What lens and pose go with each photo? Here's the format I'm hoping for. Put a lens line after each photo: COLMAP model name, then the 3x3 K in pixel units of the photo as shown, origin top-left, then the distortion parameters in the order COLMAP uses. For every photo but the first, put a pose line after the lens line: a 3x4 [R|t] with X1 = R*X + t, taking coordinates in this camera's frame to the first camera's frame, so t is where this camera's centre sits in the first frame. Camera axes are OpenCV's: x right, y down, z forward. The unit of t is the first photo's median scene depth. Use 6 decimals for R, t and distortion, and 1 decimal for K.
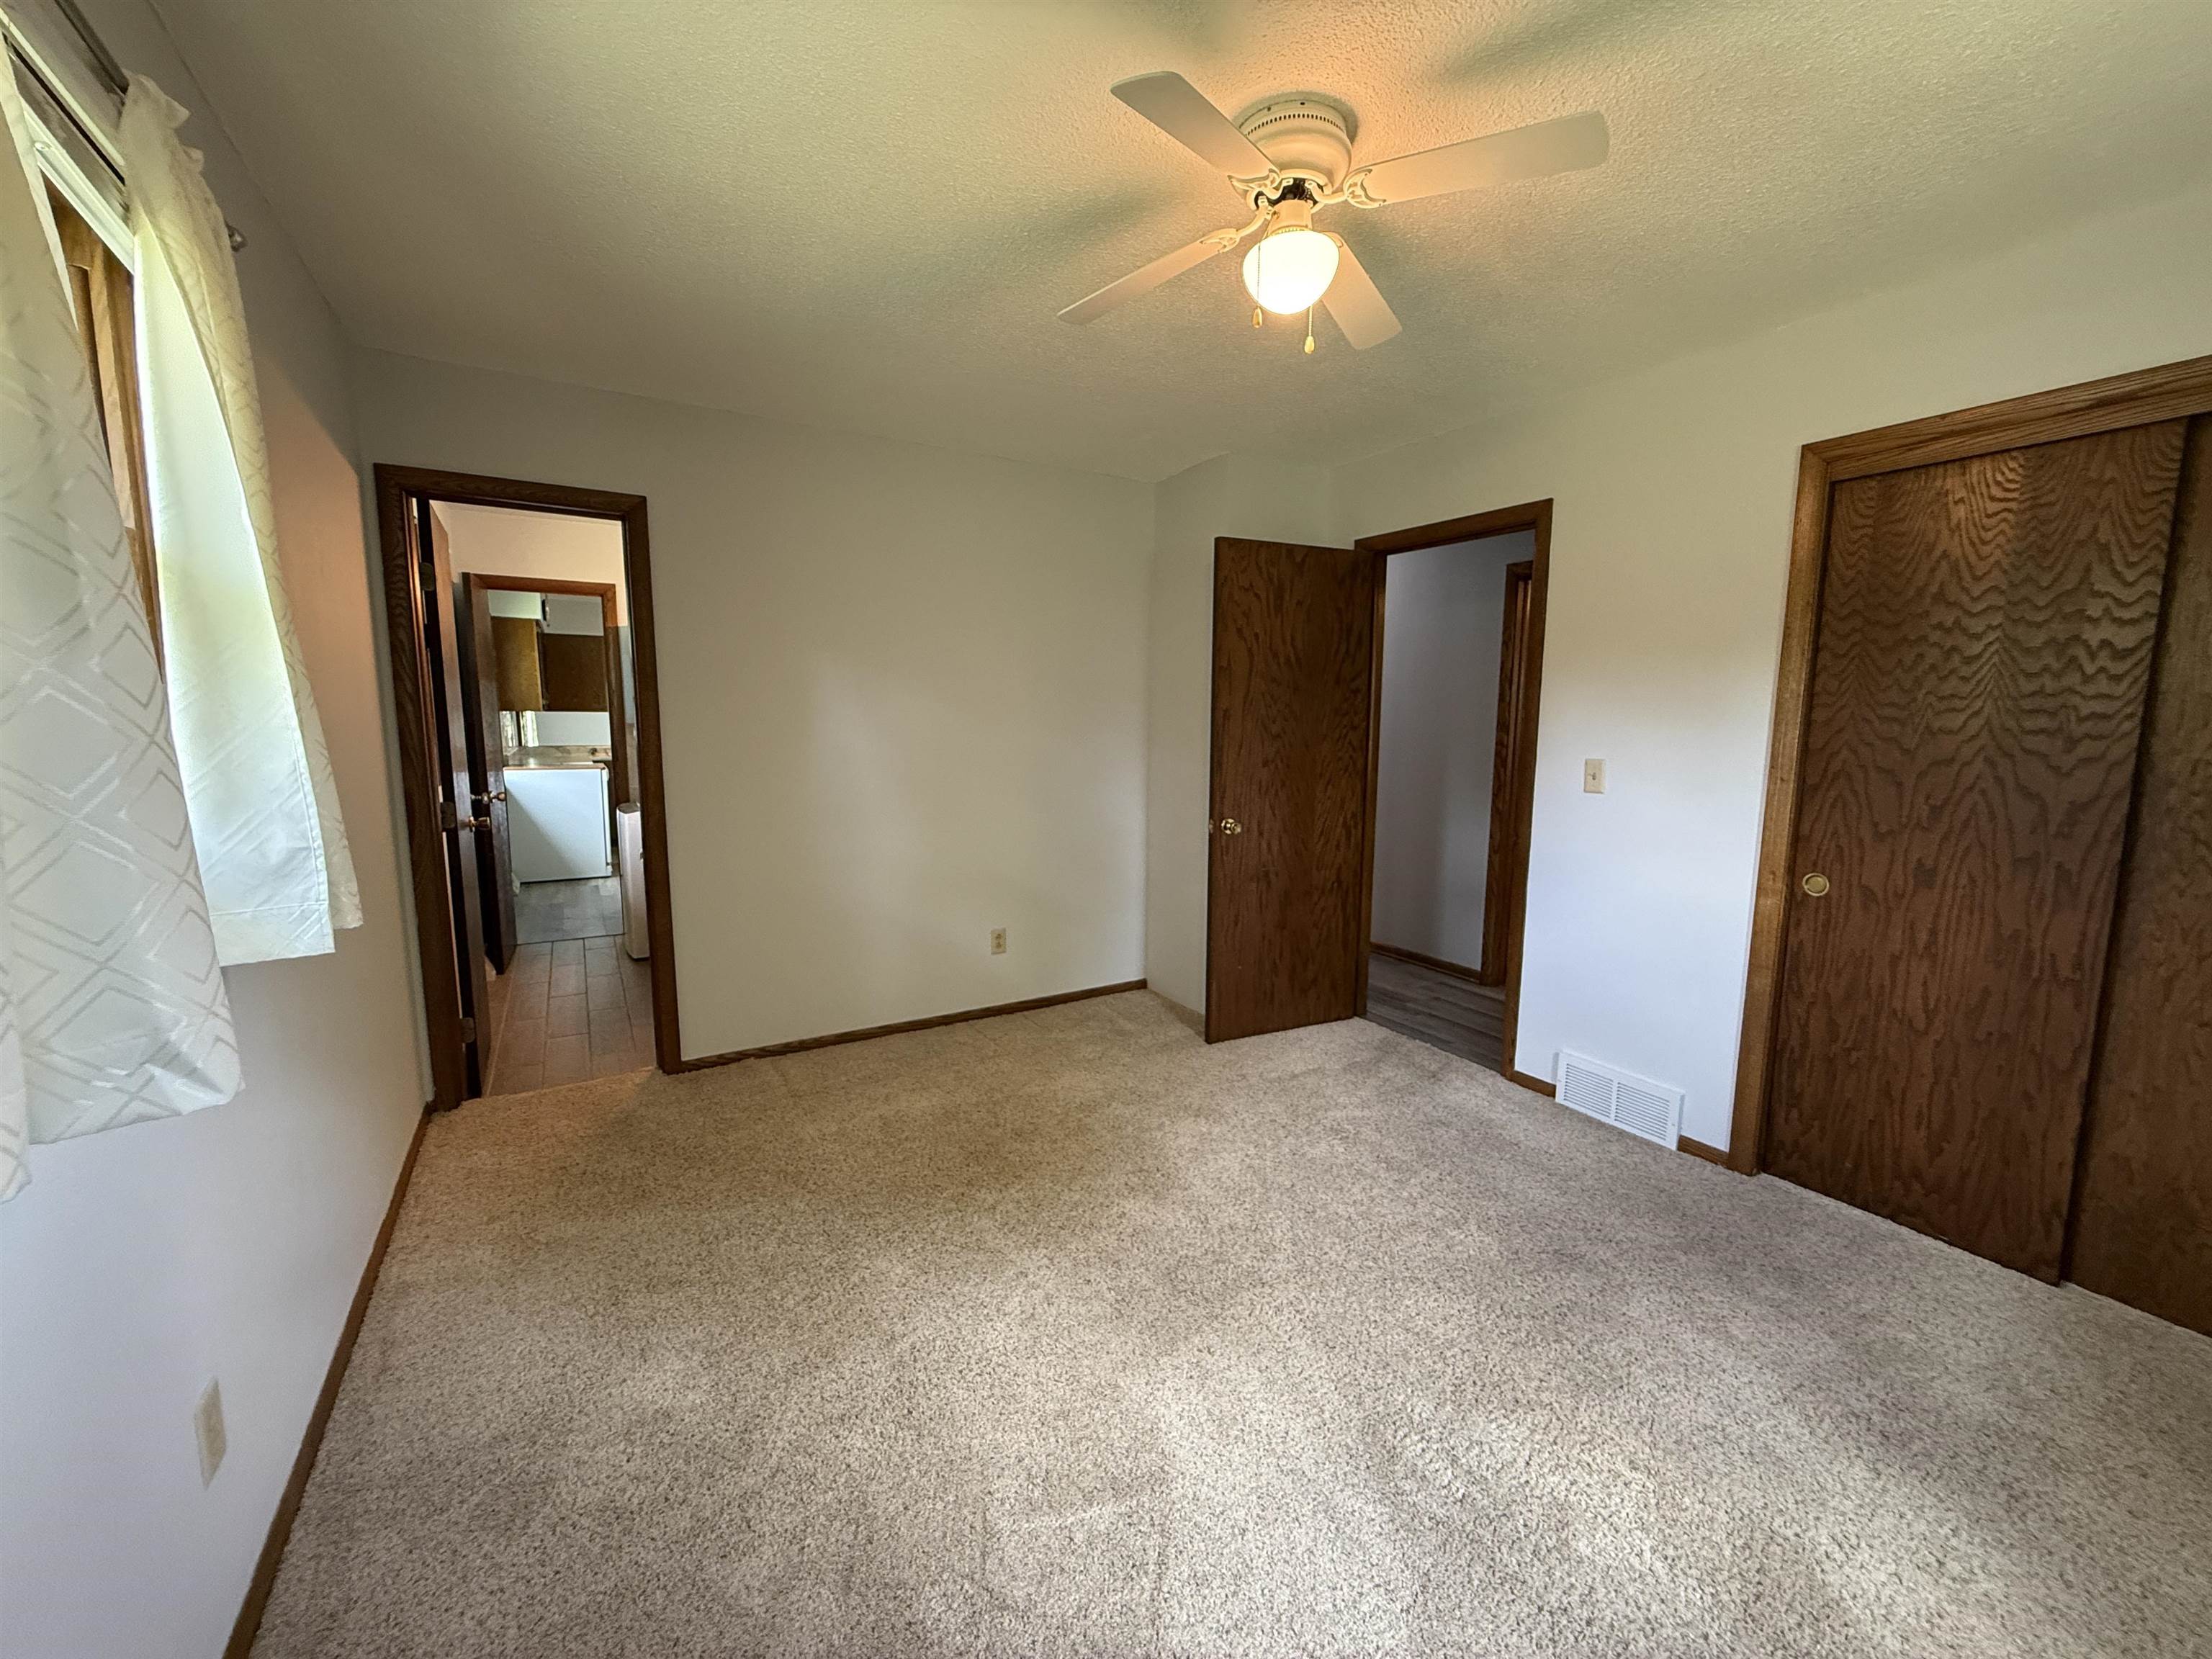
lens RADIAL K [[882.4, 0, 1106.3], [0, 882.4, 828.9], [0, 0, 1]] dist [-0.000470, -0.000191]
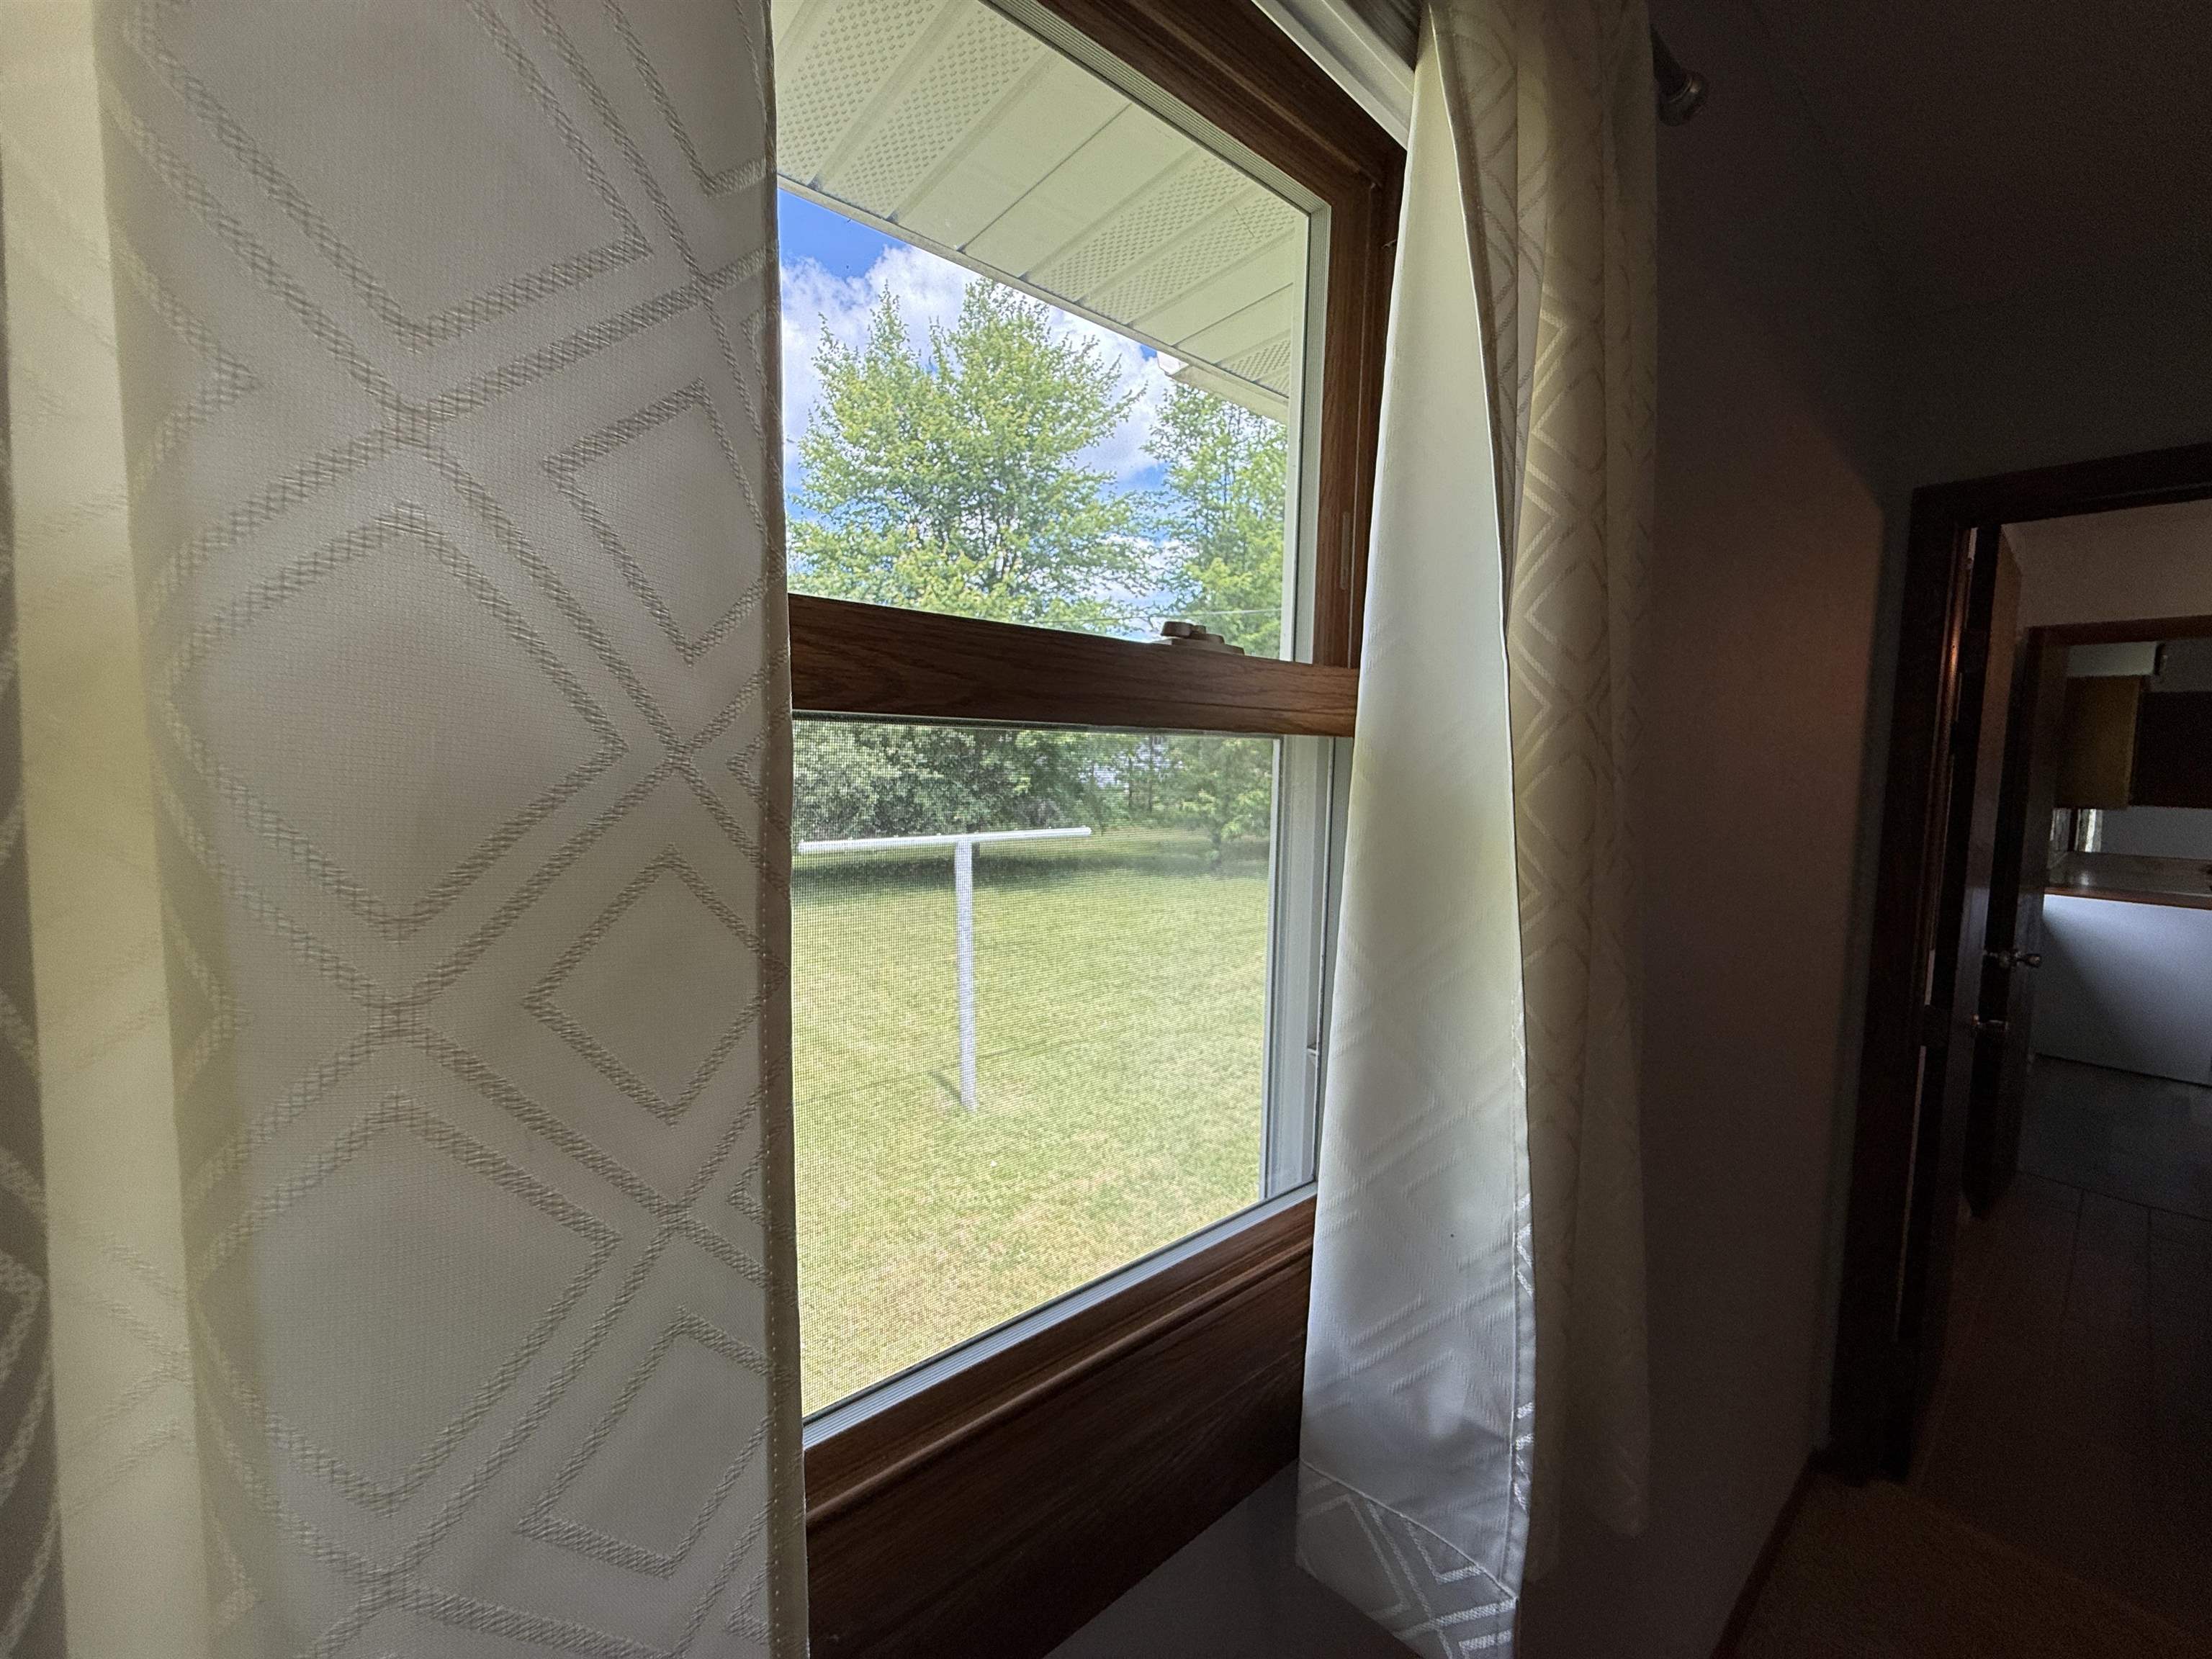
lens RADIAL K [[882.4, 0, 1100.2], [0, 882.4, 831.1], [0, 0, 1]] dist [-0.000470, -0.000191]
pose [[0.157065, 0.075885, -0.984668, -0.343224], [-0.142716, 0.988322, 0.053402, -0.147280], [0.977222, 0.132140, 0.166061, 0.438648]]
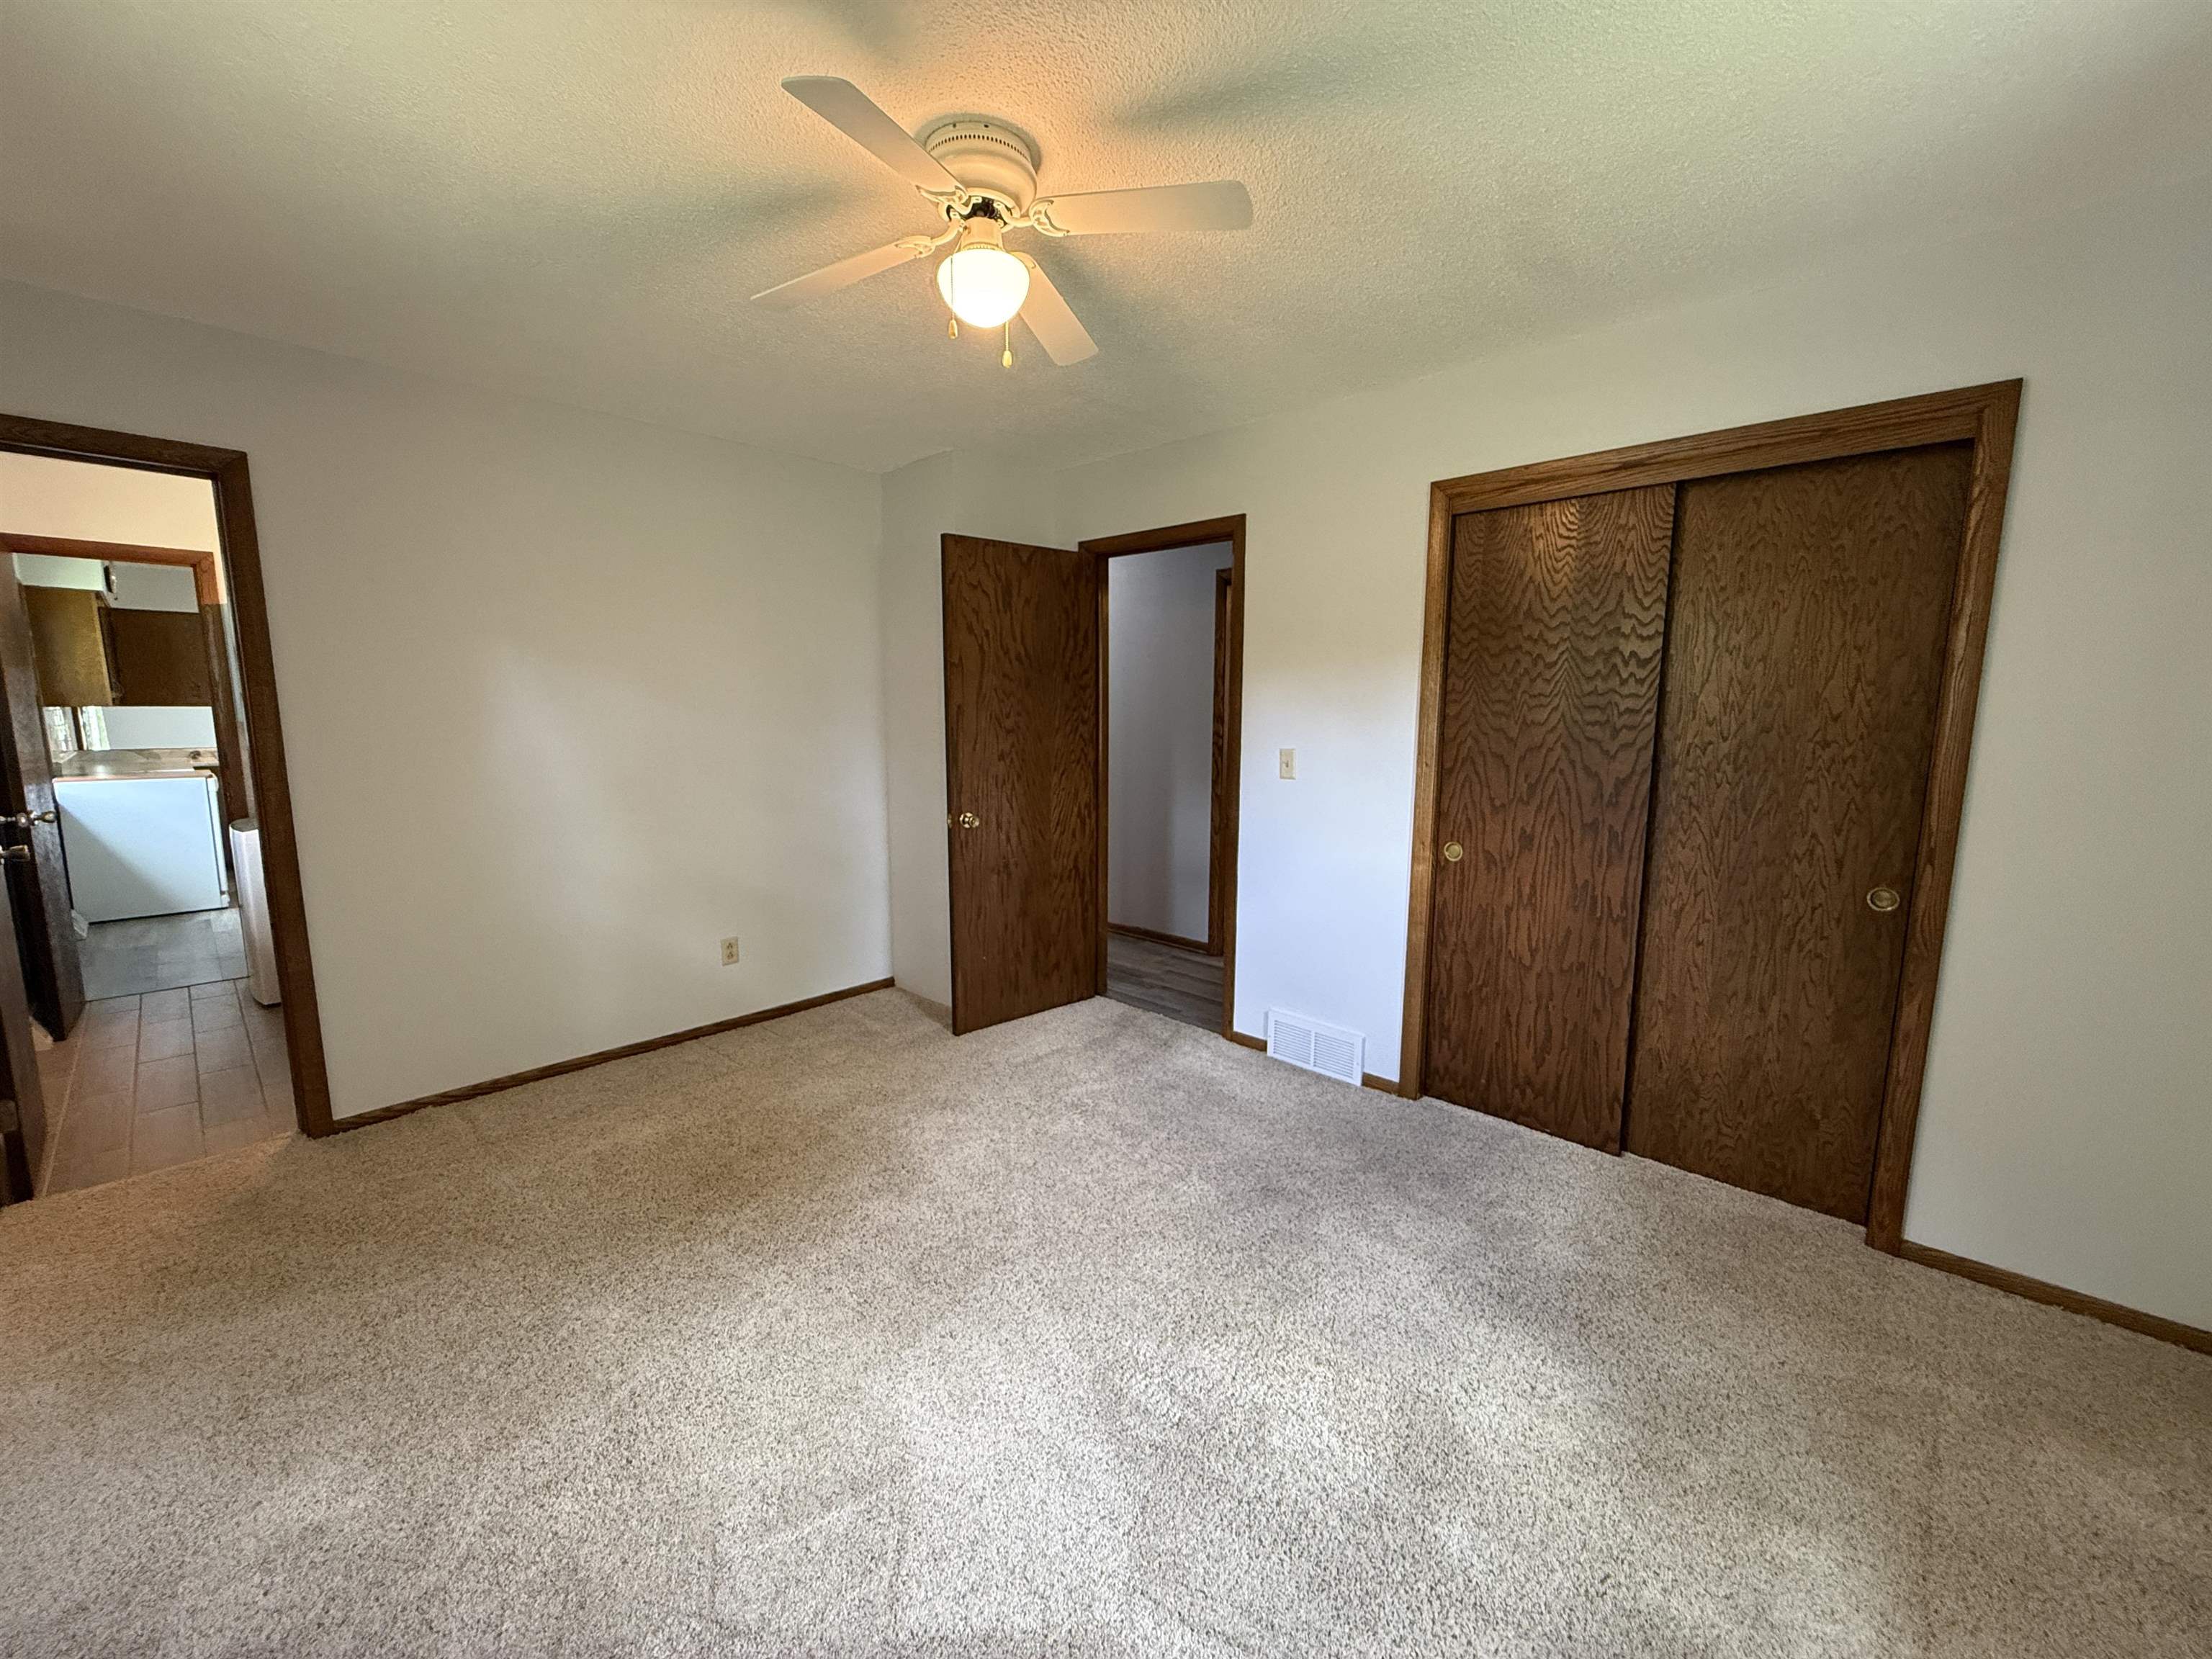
lens RADIAL K [[882.4, 0, 1109.2], [0, 882.4, 826.5], [0, 0, 1]] dist [-0.000470, -0.000191]
pose [[0.962830, -0.041115, 0.266960, 0.039159], [0.038547, 0.999146, 0.014857, -0.007032], [-0.267343, -0.004015, 0.963593, -0.032376]]
